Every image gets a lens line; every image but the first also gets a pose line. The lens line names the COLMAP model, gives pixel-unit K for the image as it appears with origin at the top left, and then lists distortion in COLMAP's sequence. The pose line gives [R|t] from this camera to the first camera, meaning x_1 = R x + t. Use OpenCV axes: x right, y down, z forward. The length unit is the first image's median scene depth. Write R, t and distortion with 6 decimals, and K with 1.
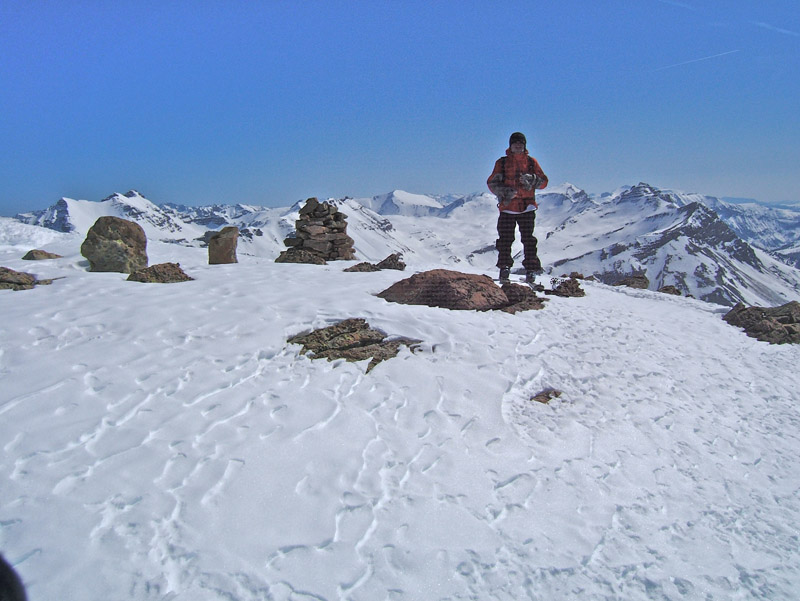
lens RADIAL K [[773.5, 0, 401.8], [0, 773.5, 301.2], [0, 0, 1]] dist [-0.096863, 0.000000]
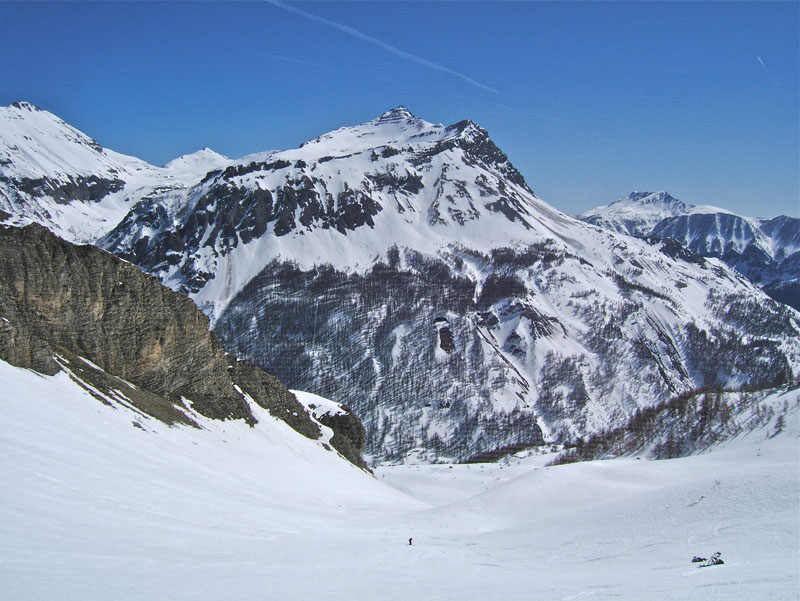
lens RADIAL K [[773.5, 0, 398.1], [0, 773.5, 302.5], [0, 0, 1]] dist [-0.096863, 0.000000]
pose [[0.929049, 0.020099, 0.369409, -0.022997], [-0.010838, 0.999573, -0.027129, 0.123274], [-0.369797, 0.021201, 0.928871, 0.206095]]
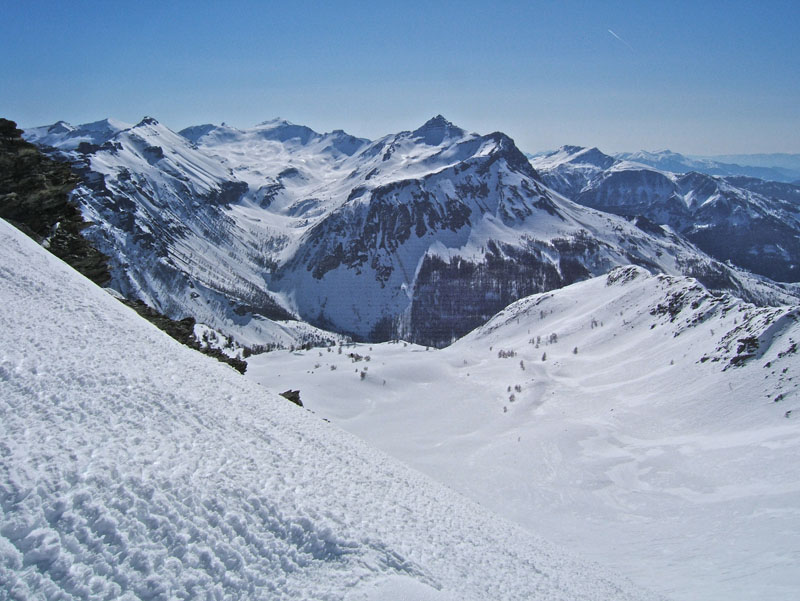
lens RADIAL K [[773.5, 0, 404.2], [0, 773.5, 298.9], [0, 0, 1]] dist [-0.096863, 0.000000]
pose [[0.864252, -0.056470, 0.499880, -0.425695], [0.023537, 0.997130, 0.071950, 0.051795], [-0.502508, -0.050418, 0.863101, -0.017184]]
